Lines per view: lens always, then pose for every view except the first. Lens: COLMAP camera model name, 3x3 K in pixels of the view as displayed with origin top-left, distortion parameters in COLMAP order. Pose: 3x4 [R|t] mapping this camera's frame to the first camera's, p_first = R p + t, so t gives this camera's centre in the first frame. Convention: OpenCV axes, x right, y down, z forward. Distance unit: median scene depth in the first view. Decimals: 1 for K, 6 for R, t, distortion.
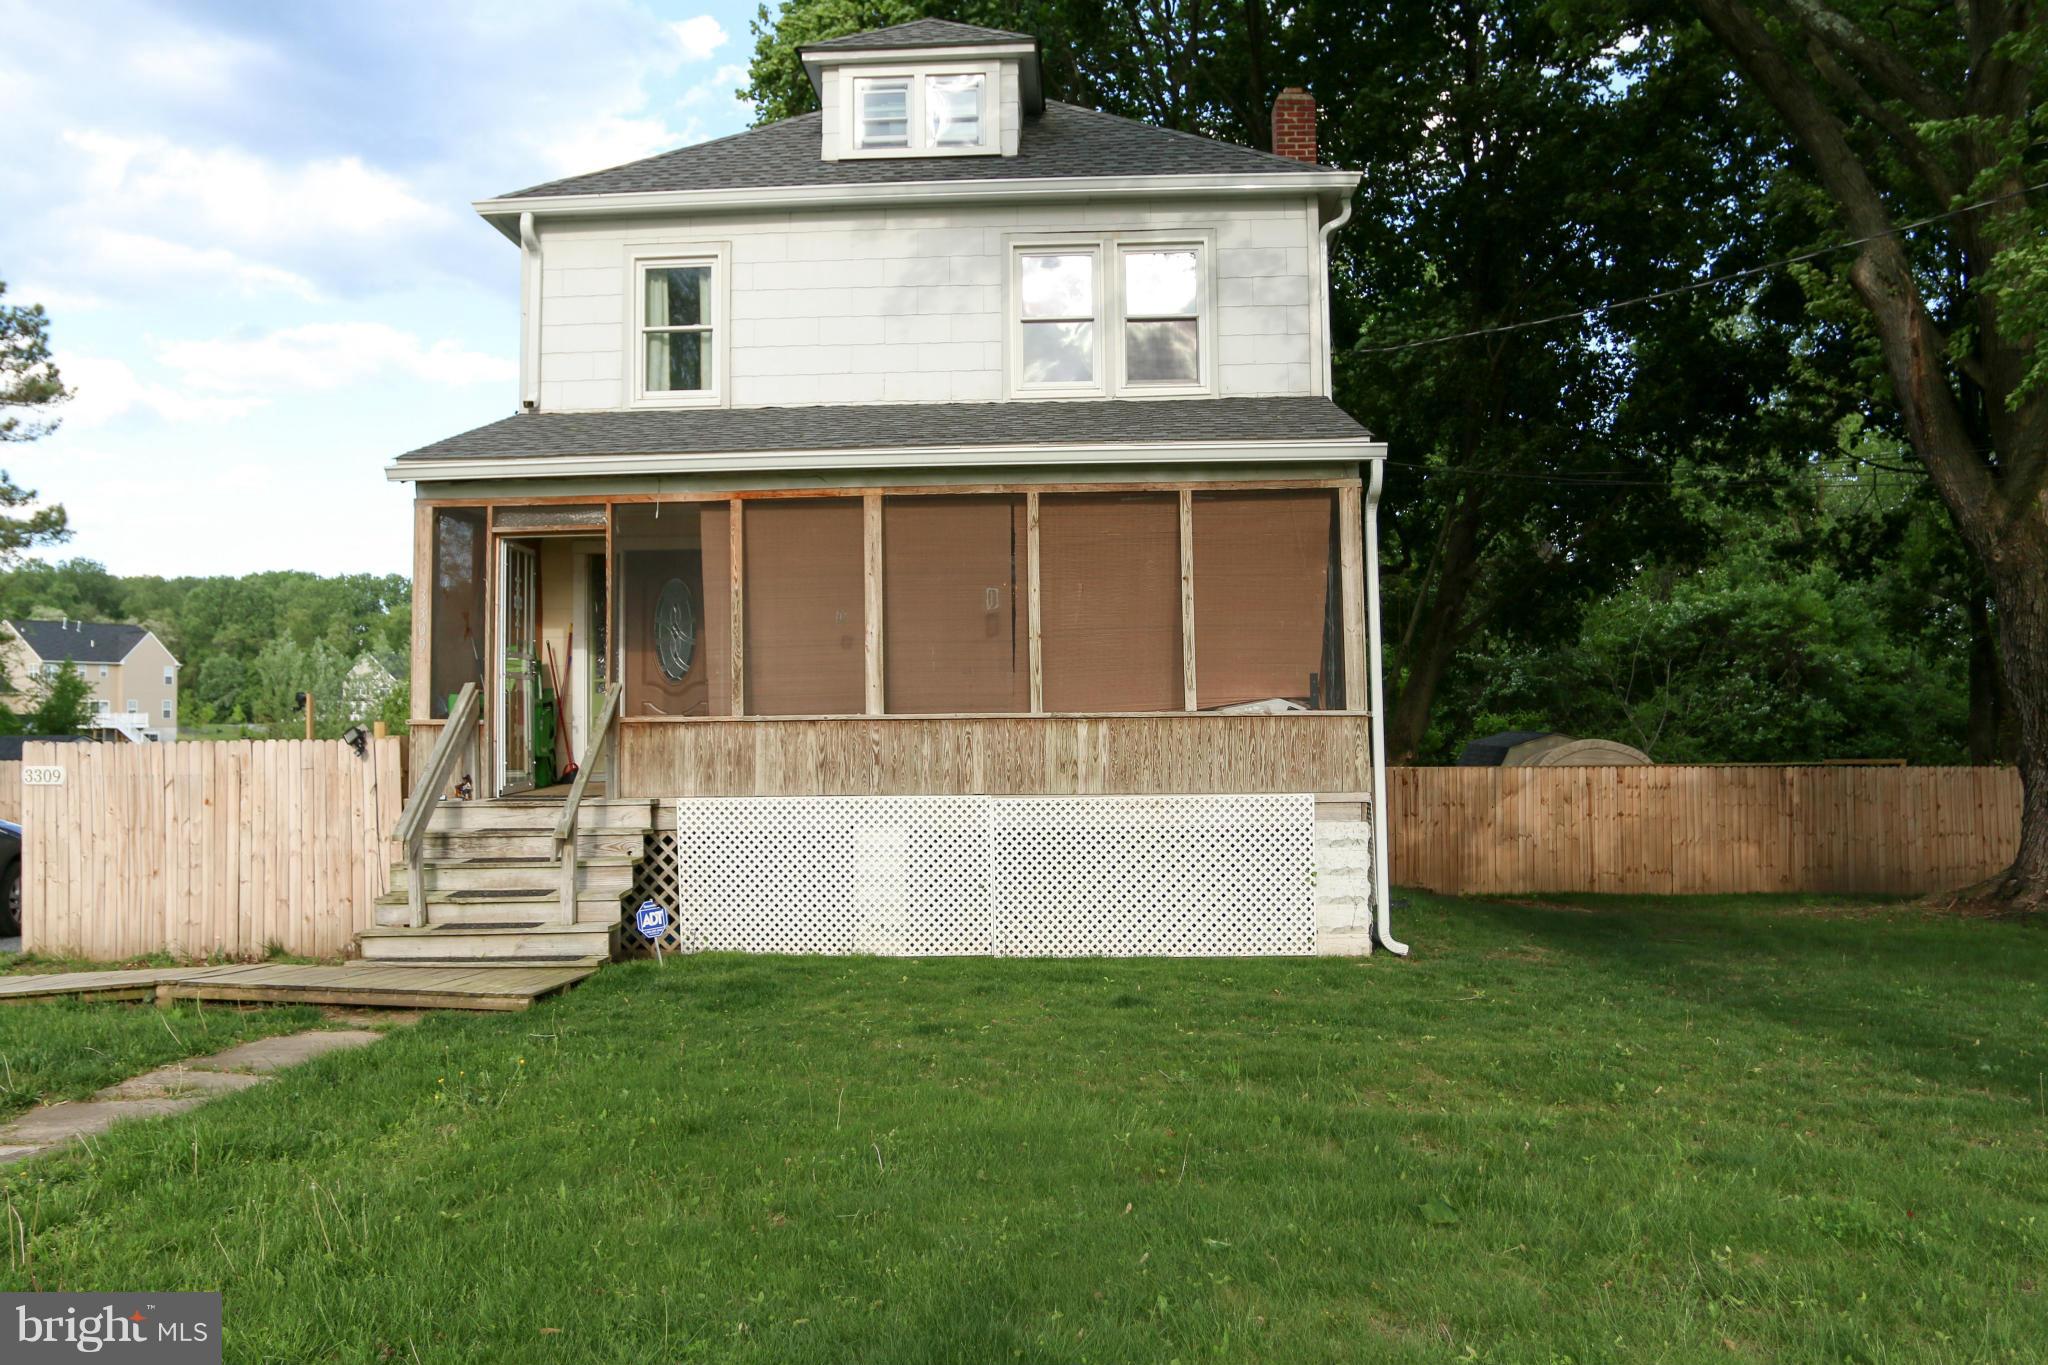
lens RADIAL K [[1590.7, 0, 1024.0], [0, 1590.7, 682.5], [0, 0, 1]] dist [-0.120733, 0.042022]
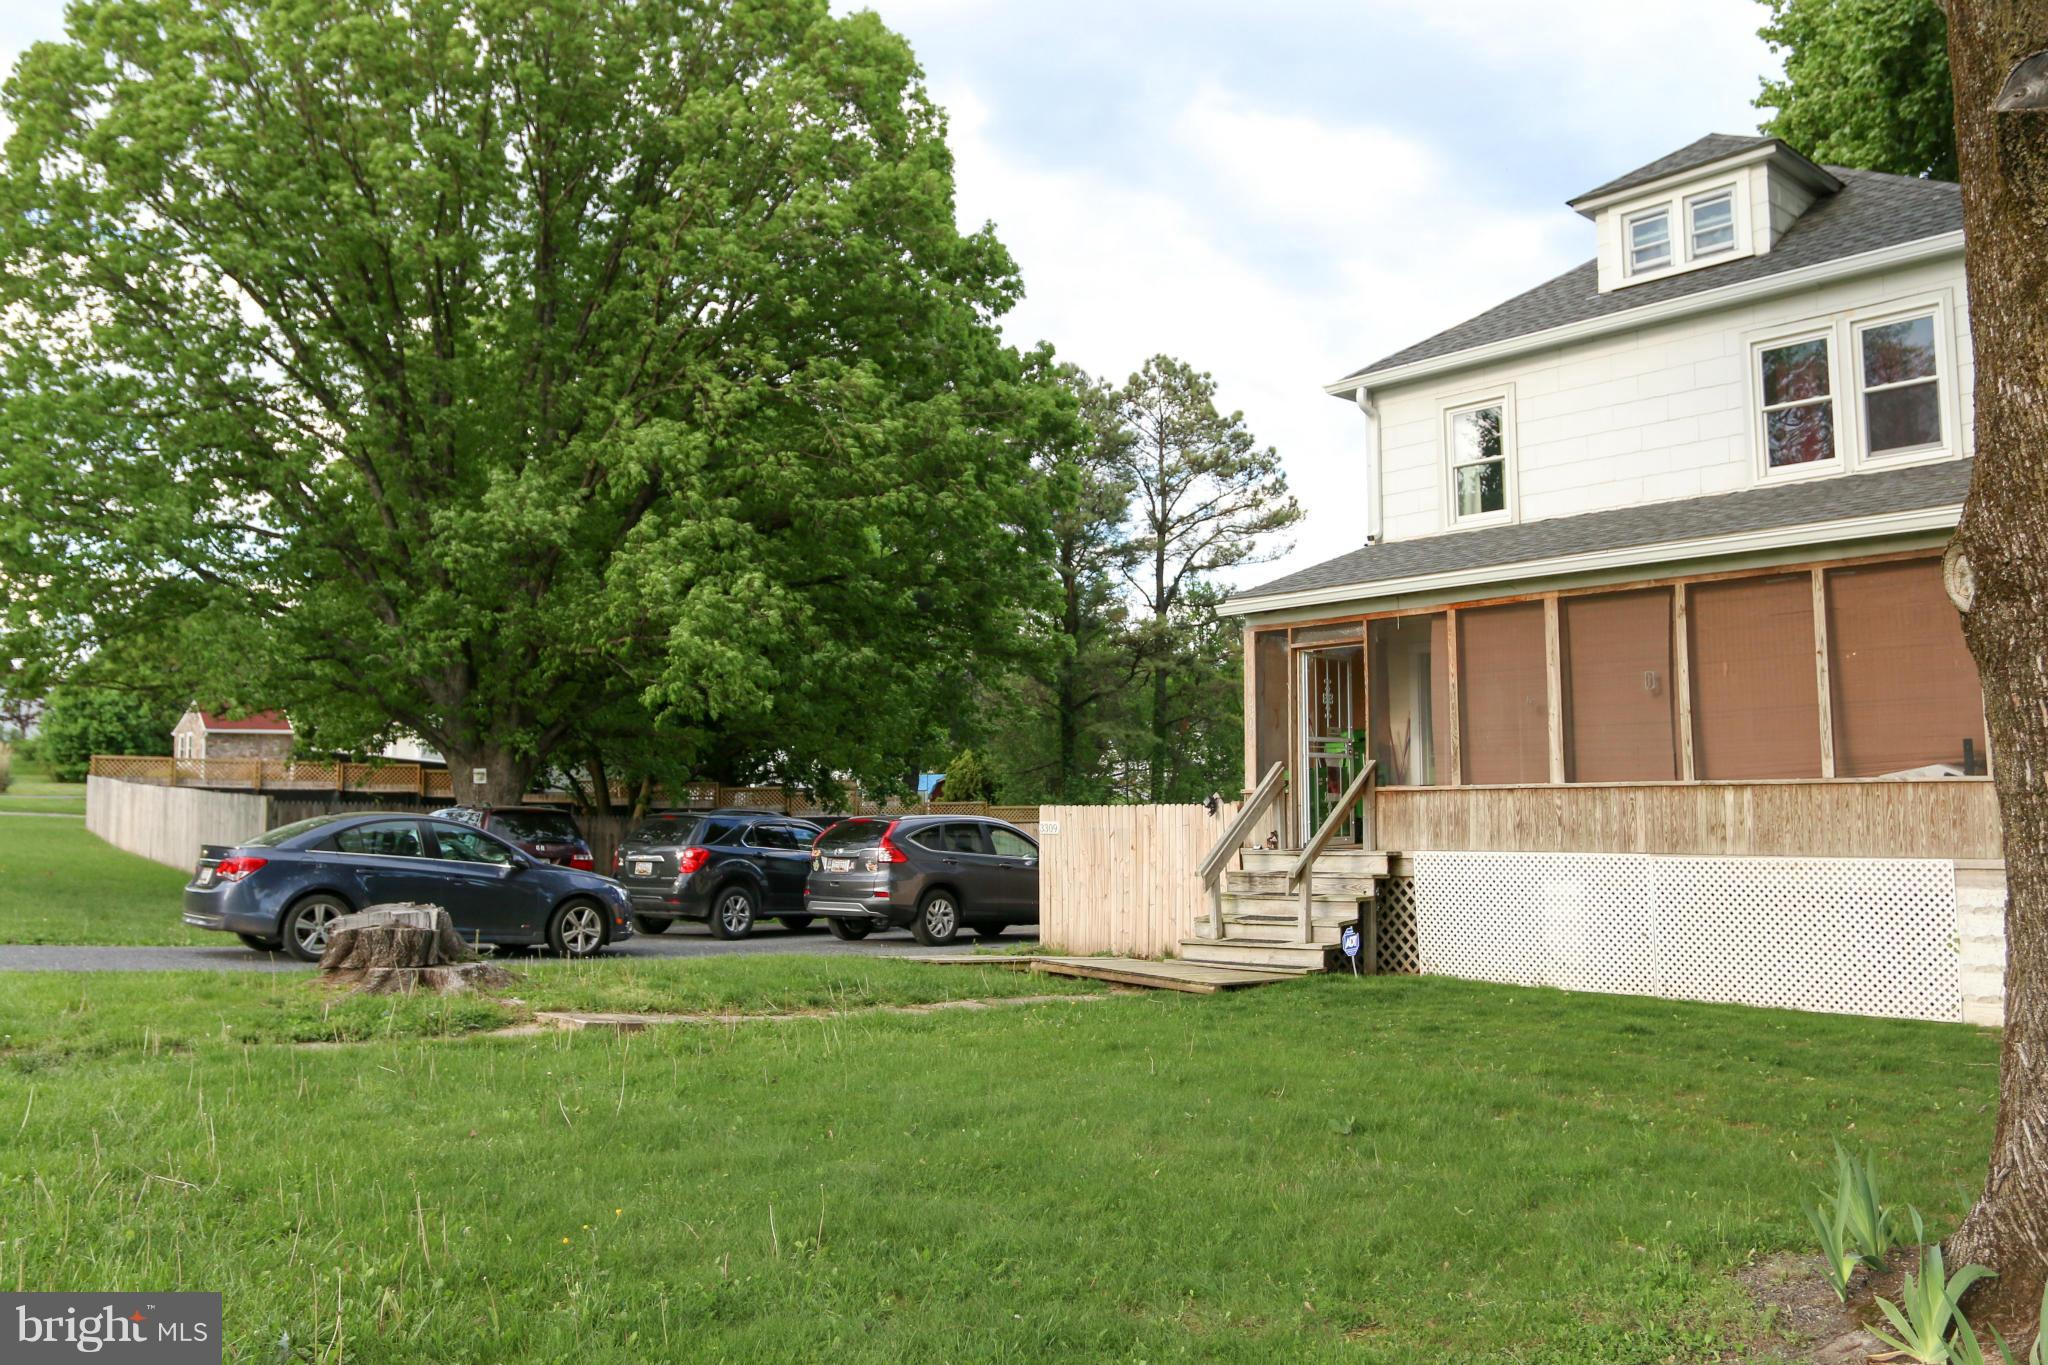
lens RADIAL K [[1590.7, 0, 1024.0], [0, 1590.7, 682.5], [0, 0, 1]] dist [-0.120733, 0.042022]
pose [[0.688333, -0.047938, -0.723810, 0.480178], [0.017012, 0.998606, -0.049960, -0.003093], [0.725196, 0.022075, 0.688189, -0.089274]]
